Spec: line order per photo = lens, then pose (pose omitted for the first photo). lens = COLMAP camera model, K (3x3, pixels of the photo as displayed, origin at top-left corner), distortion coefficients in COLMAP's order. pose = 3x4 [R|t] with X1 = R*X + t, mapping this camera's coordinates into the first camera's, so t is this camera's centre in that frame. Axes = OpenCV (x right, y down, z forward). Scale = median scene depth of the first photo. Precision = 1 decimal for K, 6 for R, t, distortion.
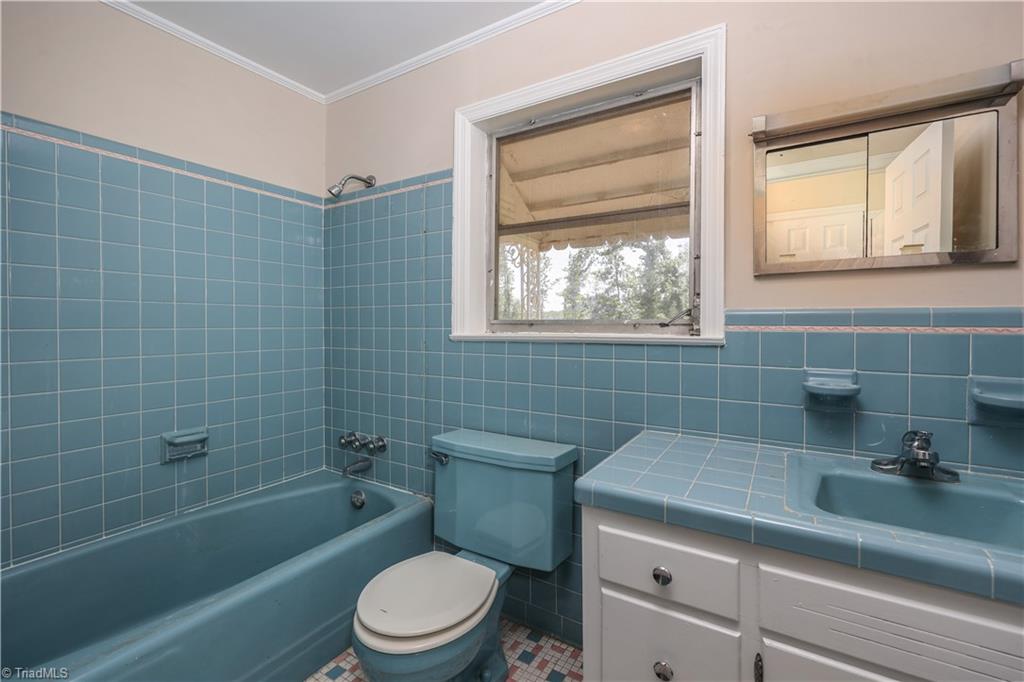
lens RADIAL K [[434.9, 0, 529.4], [0, 434.9, 322.6], [0, 0, 1]] dist [-0.008243, 0.000080]
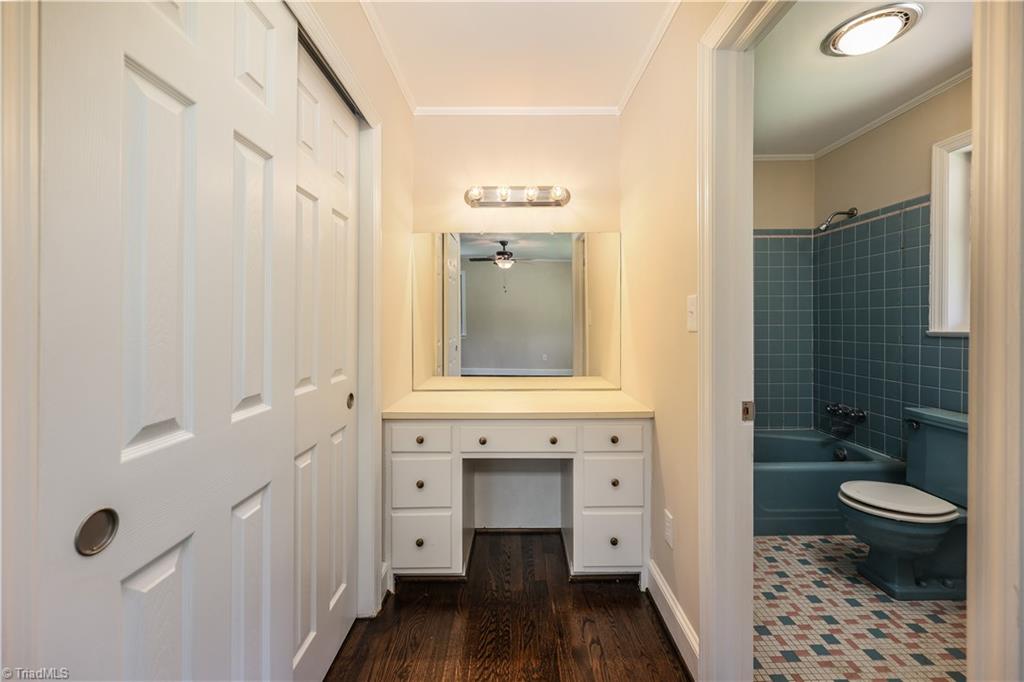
lens RADIAL K [[434.9, 0, 529.4], [0, 434.9, 322.6], [0, 0, 1]] dist [-0.008243, 0.000080]
pose [[0.539196, 0.003409, -0.842173, 0.222965], [0.000149, 0.999991, 0.004143, -0.000551], [0.842180, -0.002360, 0.539191, -0.560409]]
